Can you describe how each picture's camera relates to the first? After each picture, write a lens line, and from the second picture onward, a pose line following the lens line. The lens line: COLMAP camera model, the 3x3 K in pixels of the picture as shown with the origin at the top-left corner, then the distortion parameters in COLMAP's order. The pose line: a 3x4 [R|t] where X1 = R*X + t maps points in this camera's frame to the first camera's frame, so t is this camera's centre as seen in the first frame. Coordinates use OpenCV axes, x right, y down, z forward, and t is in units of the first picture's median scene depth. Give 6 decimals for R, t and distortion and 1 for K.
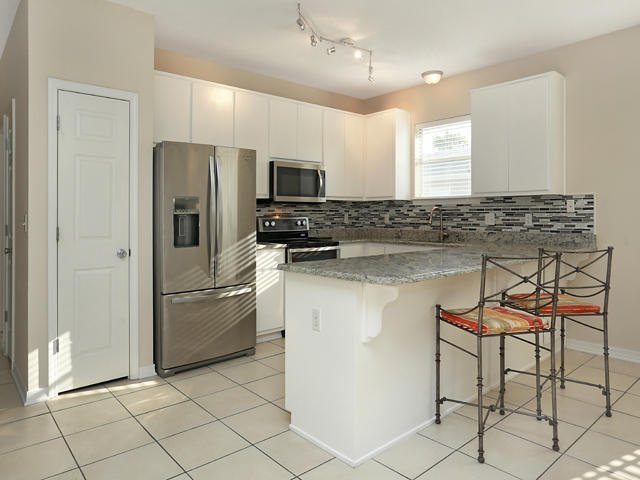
lens RADIAL K [[433.2, 0, 320.2], [0, 433.2, 222.0], [0, 0, 1]] dist [-0.029788, 0.001508]
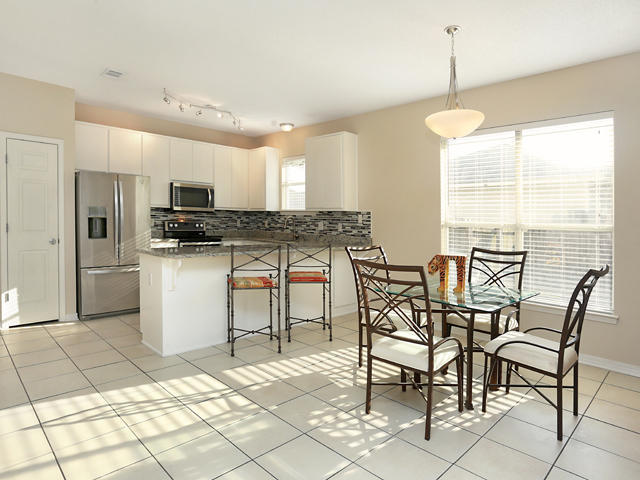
lens RADIAL K [[381.2, 0, 320.0], [0, 381.2, 240.0], [0, 0, 1]] dist [-0.040999, -0.000377]
pose [[0.997569, 0.024716, 0.065156, 0.298872], [-0.027017, 0.999034, 0.034664, -0.004016], [-0.064237, -0.036340, 0.997273, -0.300281]]
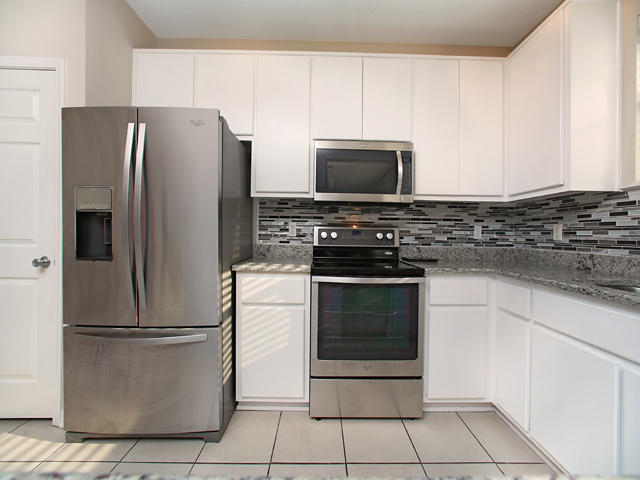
lens RADIAL K [[260.3, 0, 329.6], [0, 260.3, 237.4], [0, 0, 1]] dist [-0.002637, -0.000161]
pose [[0.779483, 0.024449, -0.625946, 0.161397], [-0.030632, 0.999530, 0.000895, 0.008045], [0.625674, 0.018476, 0.779866, 0.681612]]
